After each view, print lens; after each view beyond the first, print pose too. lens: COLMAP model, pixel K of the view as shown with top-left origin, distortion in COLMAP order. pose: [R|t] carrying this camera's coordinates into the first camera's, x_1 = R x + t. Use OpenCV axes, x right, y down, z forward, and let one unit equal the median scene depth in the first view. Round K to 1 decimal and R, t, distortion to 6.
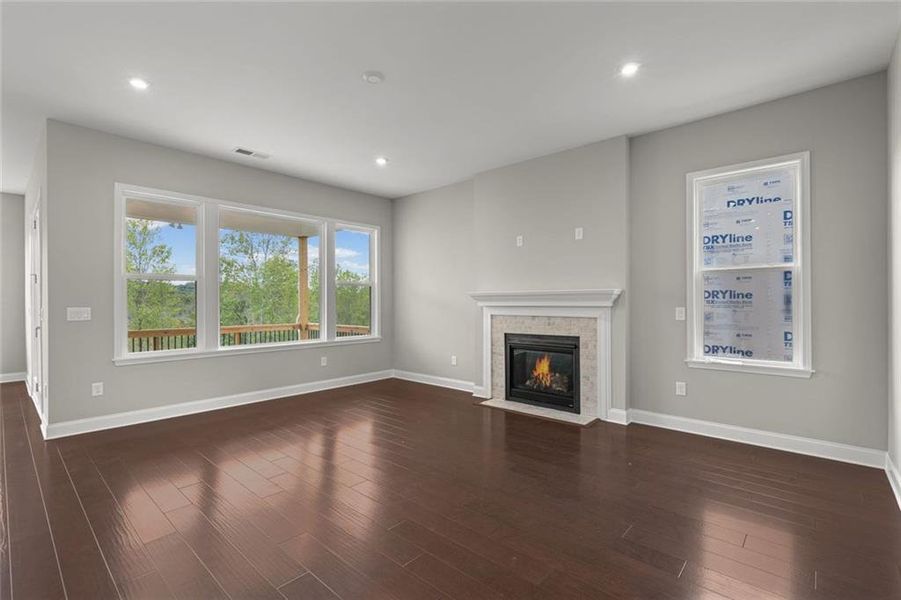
lens RADIAL K [[411.2, 0, 440.3], [0, 411.2, 299.4], [0, 0, 1]] dist [-0.000555, 0.000007]
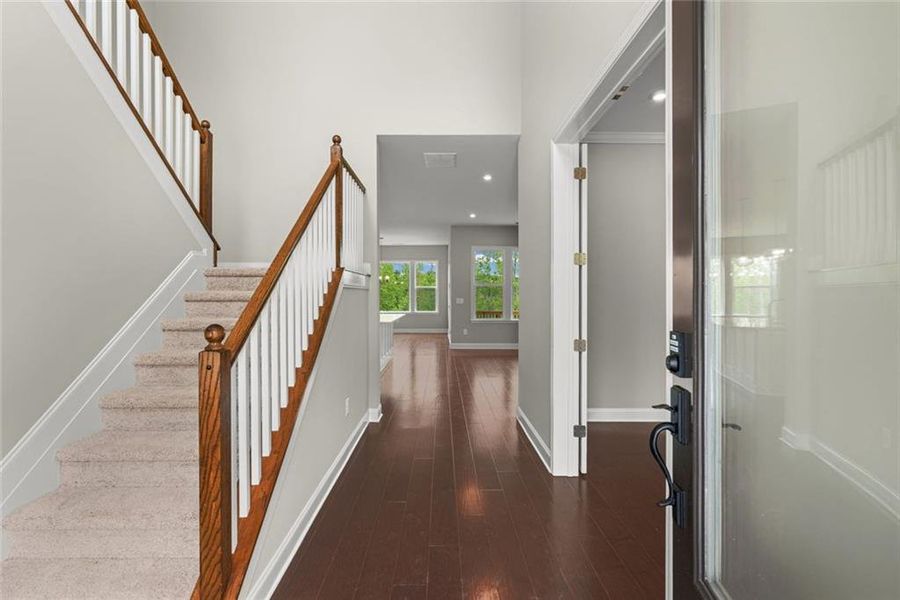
lens RADIAL K [[410.8, 0, 439.9], [0, 410.8, 299.4], [0, 0, 1]] dist [-0.000555, 0.000007]
pose [[0.675045, 0.012167, -0.737677, 0.380000], [-0.003778, 0.999908, 0.013035, -0.002779], [0.737767, -0.006012, 0.675028, -0.334358]]
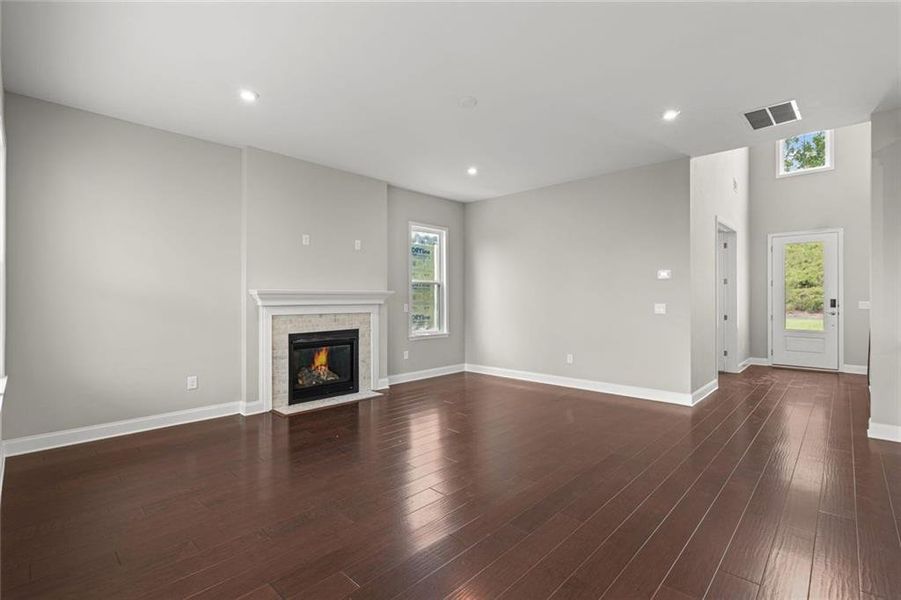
lens RADIAL K [[411.2, 0, 440.3], [0, 411.2, 299.4], [0, 0, 1]] dist [-0.000555, 0.000007]
pose [[0.034856, 0.005900, 0.999375, -0.839089], [-0.001464, 0.999982, -0.005852, 0.008905], [-0.999391, -0.001260, 0.034864, 0.680806]]
